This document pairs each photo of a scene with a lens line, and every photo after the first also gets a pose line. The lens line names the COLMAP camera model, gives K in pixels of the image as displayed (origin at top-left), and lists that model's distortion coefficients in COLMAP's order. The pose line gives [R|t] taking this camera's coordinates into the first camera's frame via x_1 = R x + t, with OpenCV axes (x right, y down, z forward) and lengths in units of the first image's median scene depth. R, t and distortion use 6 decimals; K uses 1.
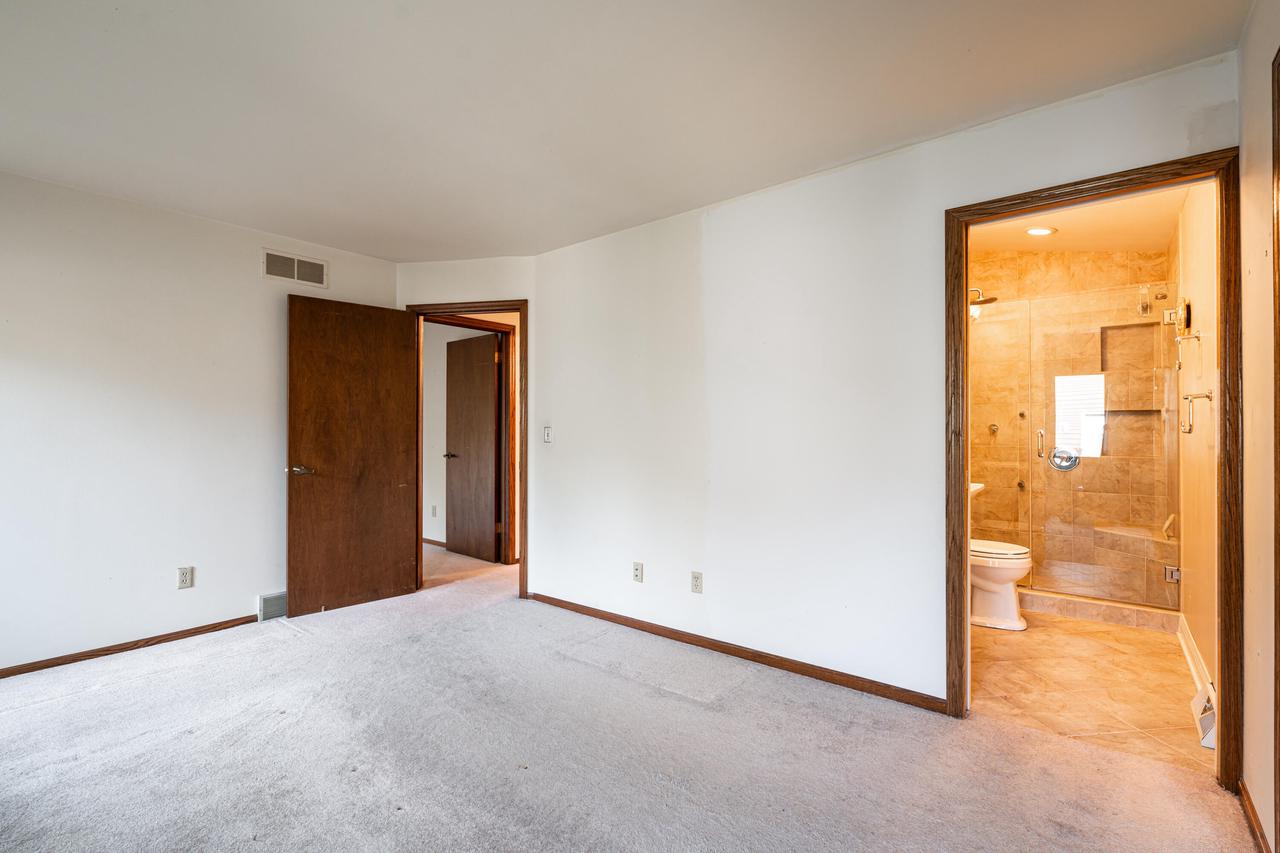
lens RADIAL K [[583.5, 0, 635.9], [0, 583.5, 421.7], [0, 0, 1]] dist [-0.001259, 0.001161]
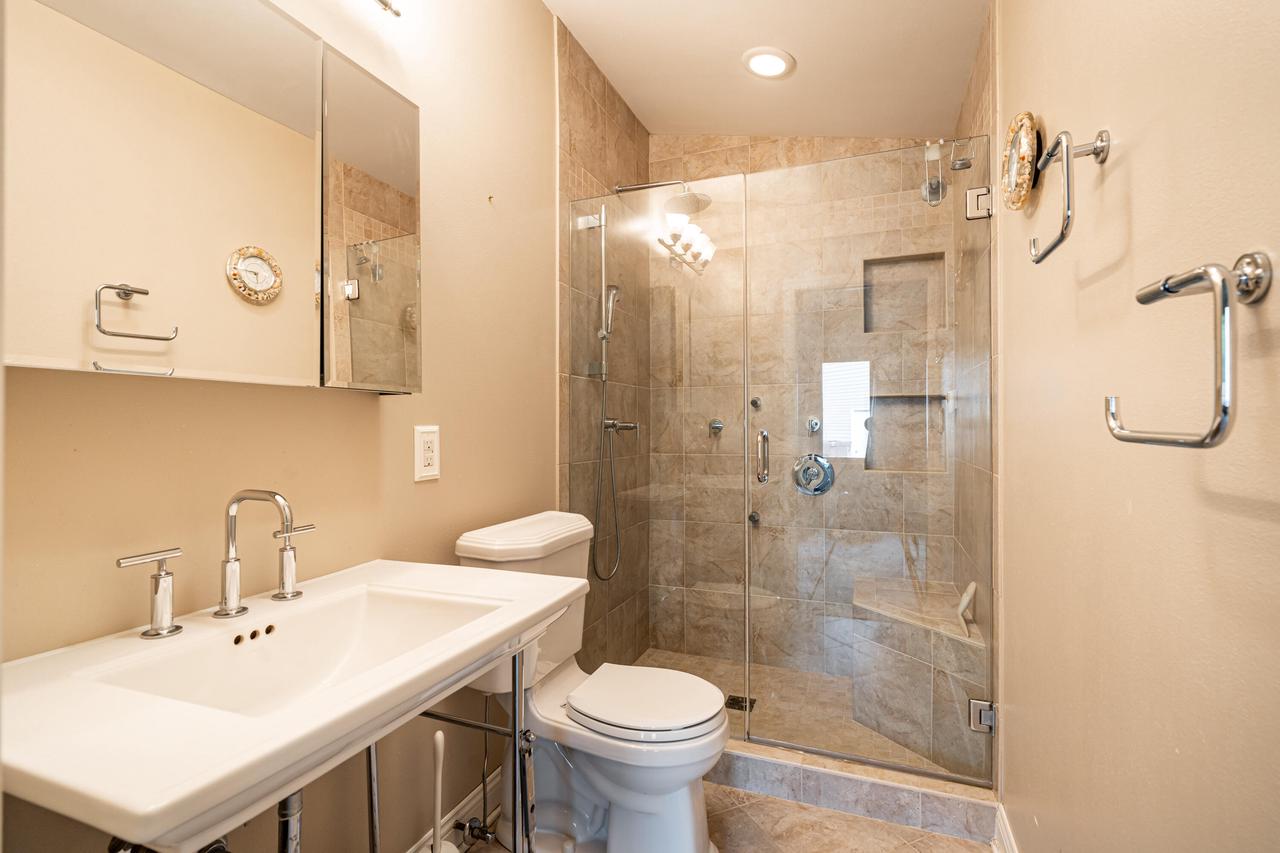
lens RADIAL K [[583.5, 0, 635.9], [0, 583.5, 421.7], [0, 0, 1]] dist [-0.001259, 0.001161]
pose [[0.957421, -0.004486, 0.288659, 0.386357], [0.003057, 0.999981, 0.005400, 0.003813], [-0.288678, -0.004287, 0.957417, 0.476714]]
